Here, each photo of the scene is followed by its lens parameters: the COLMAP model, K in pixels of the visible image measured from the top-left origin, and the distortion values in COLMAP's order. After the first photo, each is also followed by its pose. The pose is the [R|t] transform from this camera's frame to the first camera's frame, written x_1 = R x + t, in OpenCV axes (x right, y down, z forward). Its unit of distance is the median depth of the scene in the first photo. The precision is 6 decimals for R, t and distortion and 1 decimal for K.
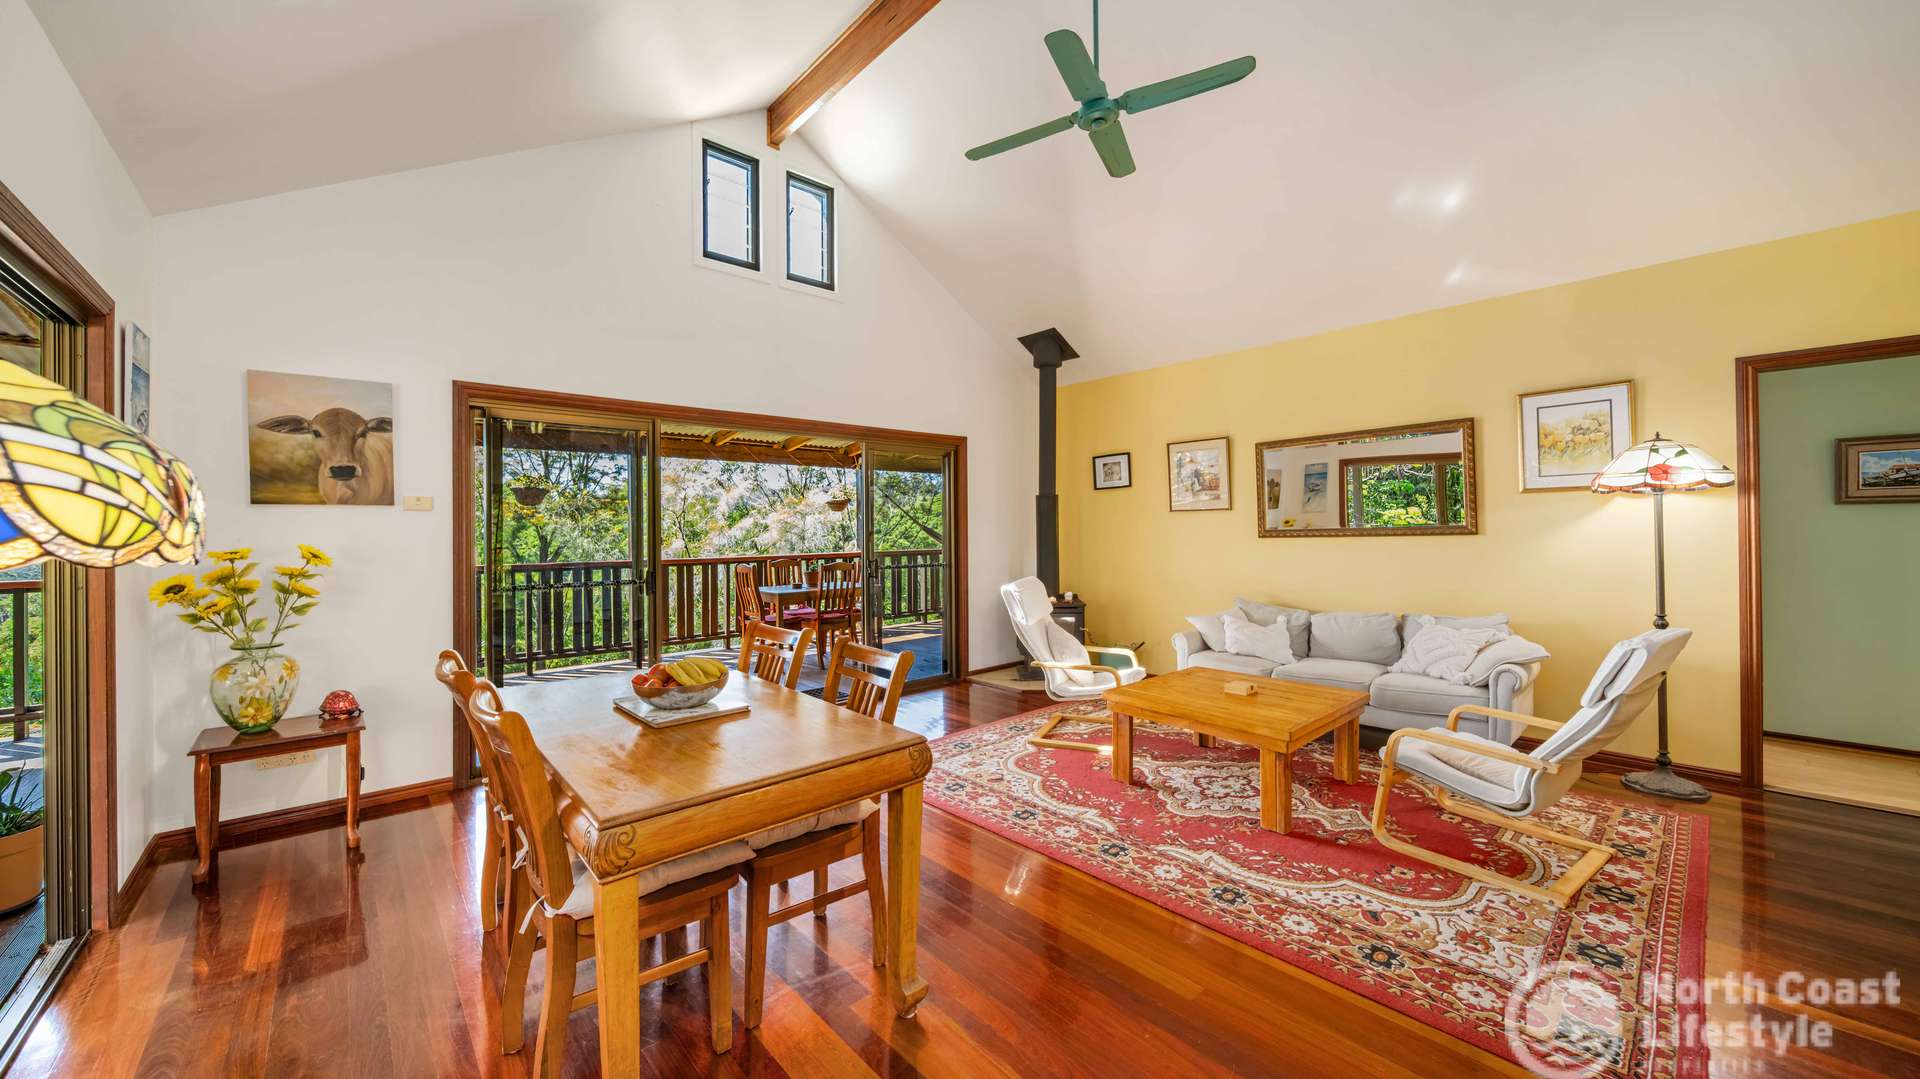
lens RADIAL K [[690.1, 0, 960.6], [0, 690.1, 527.6], [0, 0, 1]] dist [-0.000117, -0.000056]
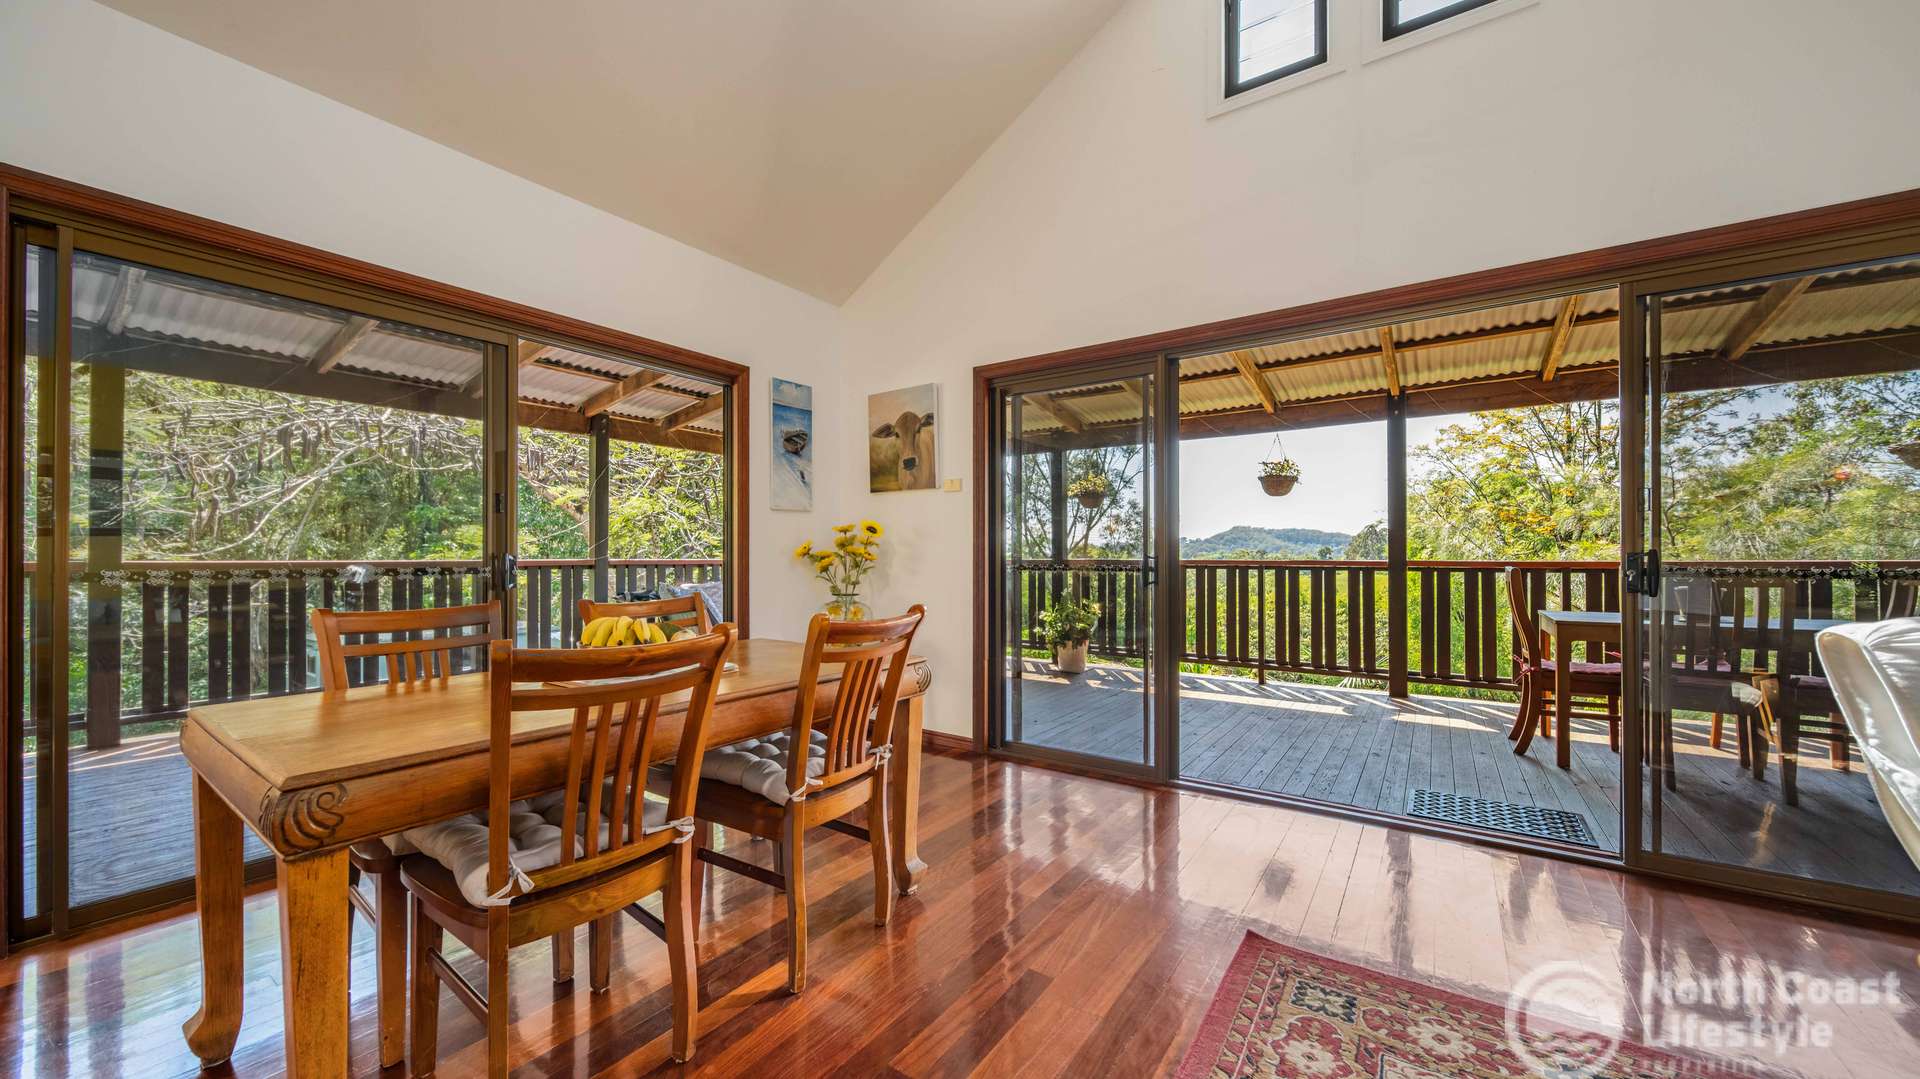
lens RADIAL K [[688.8, 0, 954.8], [0, 688.8, 552.1], [0, 0, 1]] dist [-0.005387, -0.000209]
pose [[0.224772, 0.004676, -0.974400, 0.327467], [0.000679, 0.999987, 0.004956, 0.072788], [0.974411, -0.001776, 0.224766, 0.802852]]
